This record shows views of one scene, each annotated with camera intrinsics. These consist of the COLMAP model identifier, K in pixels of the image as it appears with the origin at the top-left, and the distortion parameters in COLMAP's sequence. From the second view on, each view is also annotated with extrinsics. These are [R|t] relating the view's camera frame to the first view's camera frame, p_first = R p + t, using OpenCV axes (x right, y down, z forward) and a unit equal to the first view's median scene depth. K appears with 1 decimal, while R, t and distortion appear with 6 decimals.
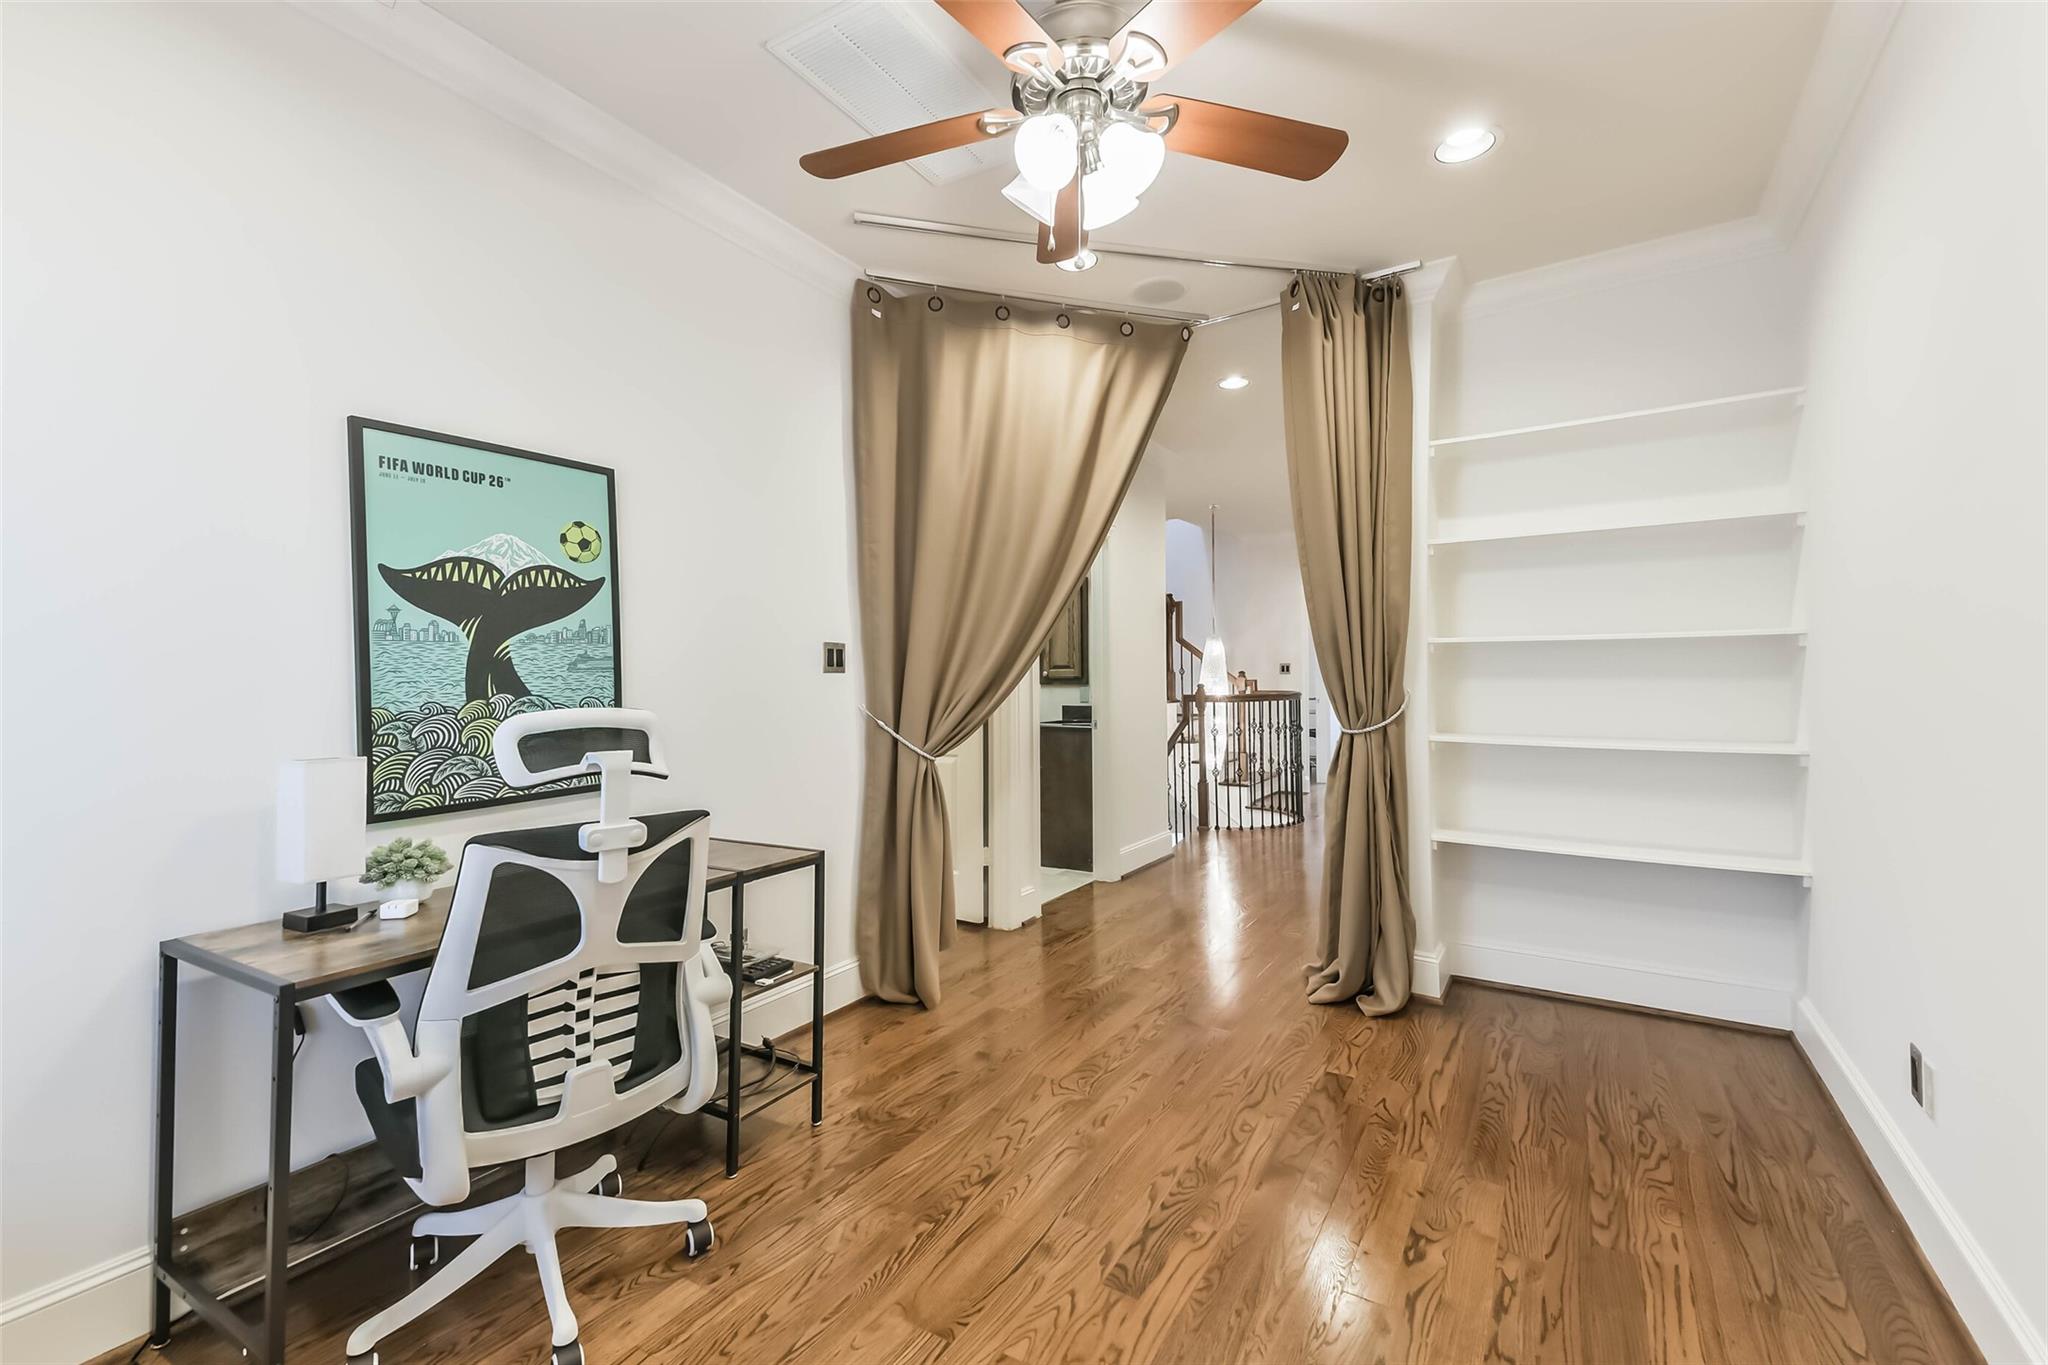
lens RADIAL K [[853.0, 0, 1018.6], [0, 853.0, 672.9], [0, 0, 1]] dist [-0.009999, -0.007371]
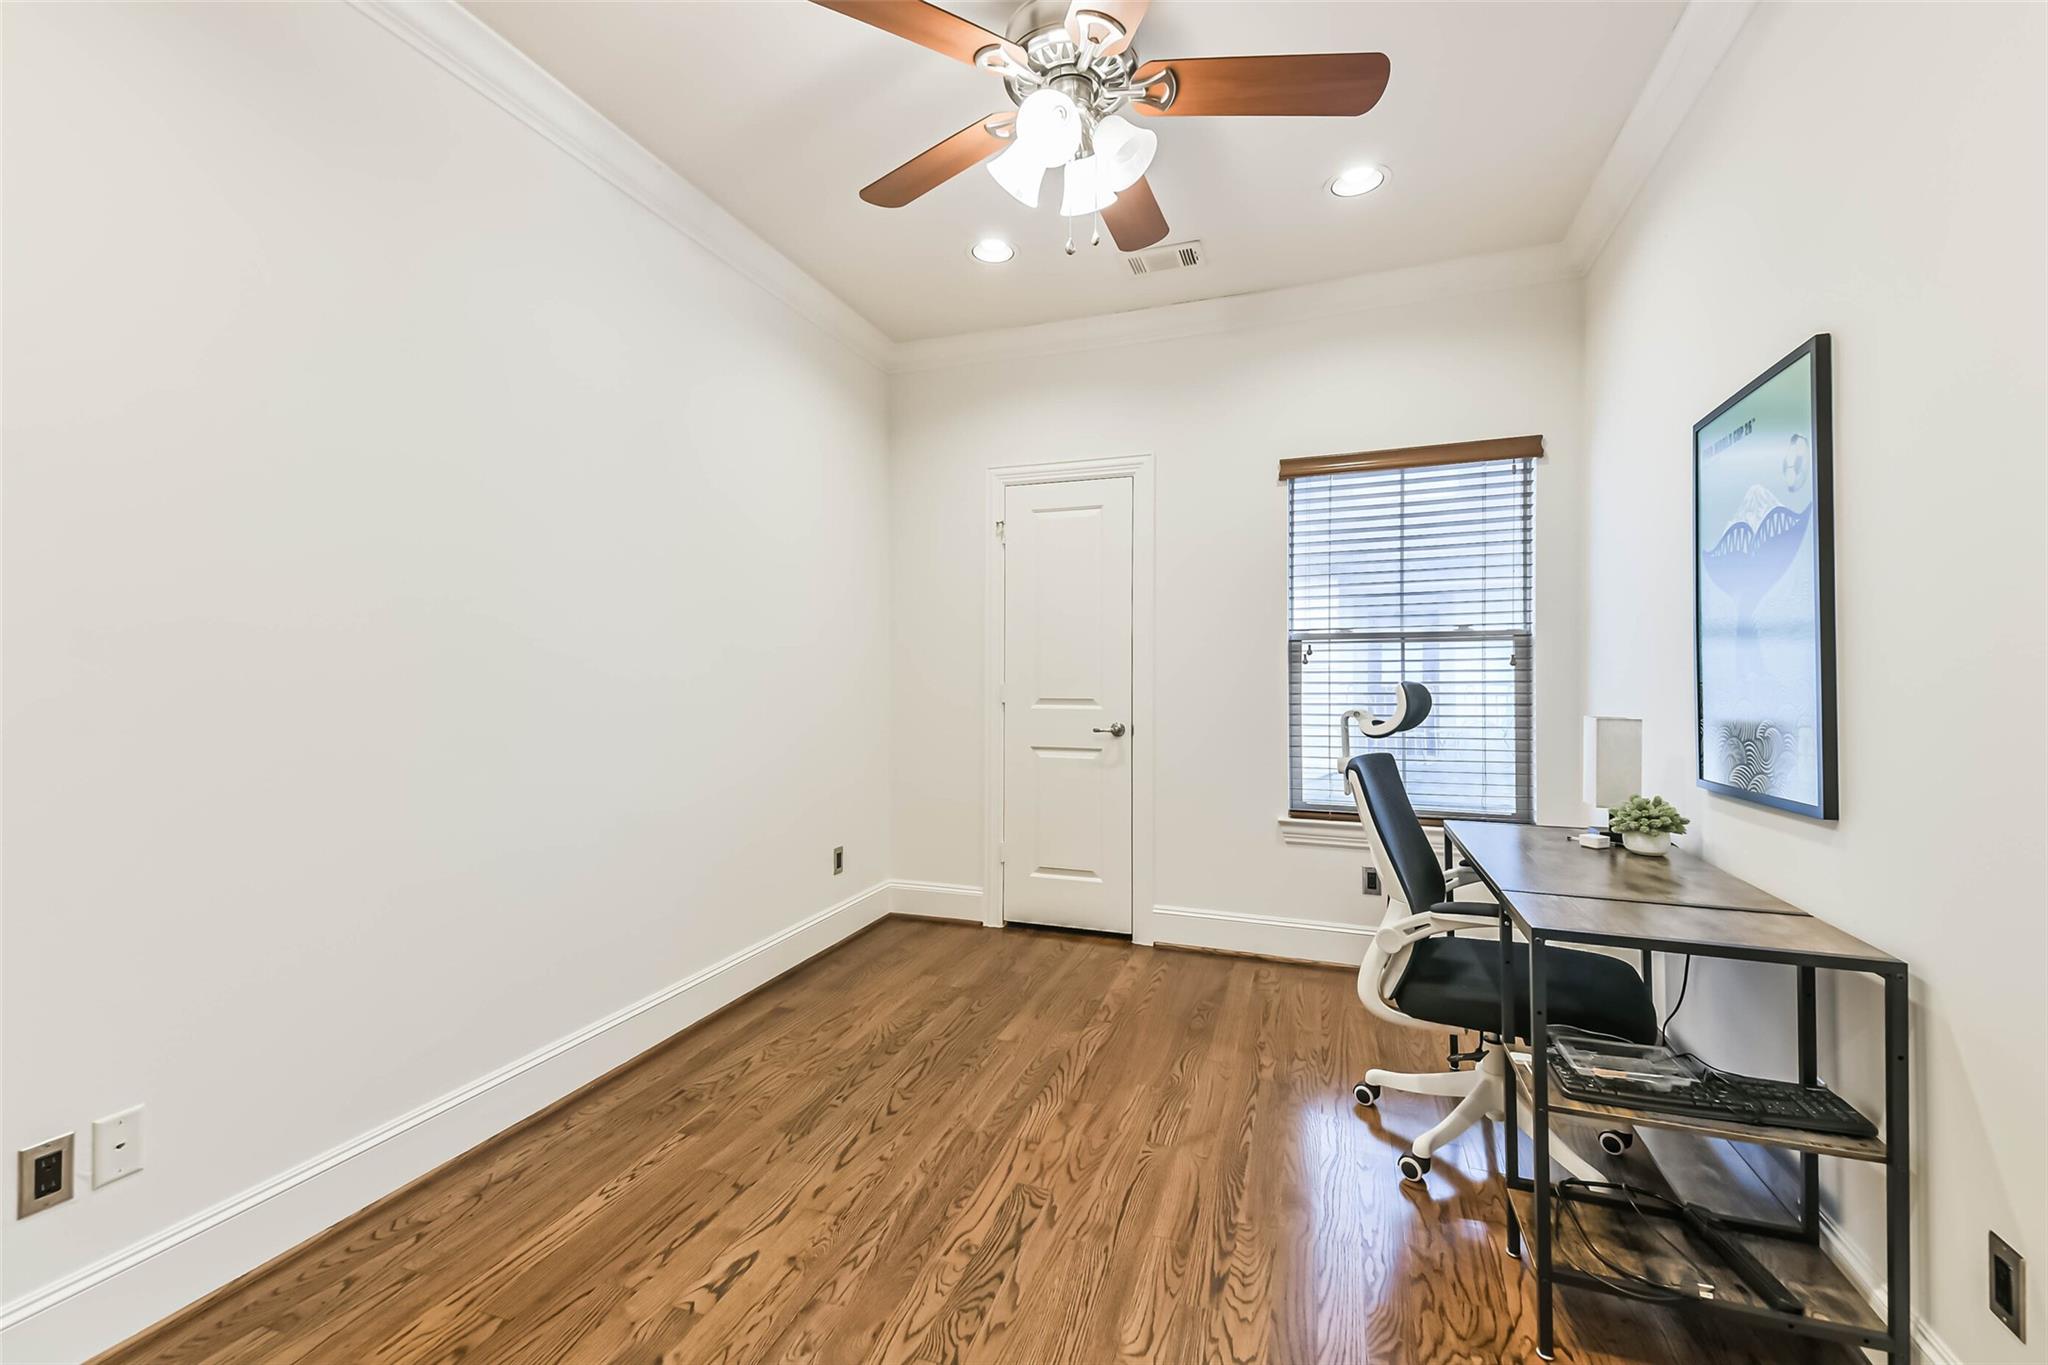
lens RADIAL K [[853.0, 0, 1024.2], [0, 853.0, 677.3], [0, 0, 1]] dist [-0.009999, -0.007371]
pose [[-0.974952, 0.013914, -0.221979, 0.351796], [0.014225, 0.999899, 0.000196, 0.025475], [0.221959, -0.002967, -0.975051, 1.967539]]
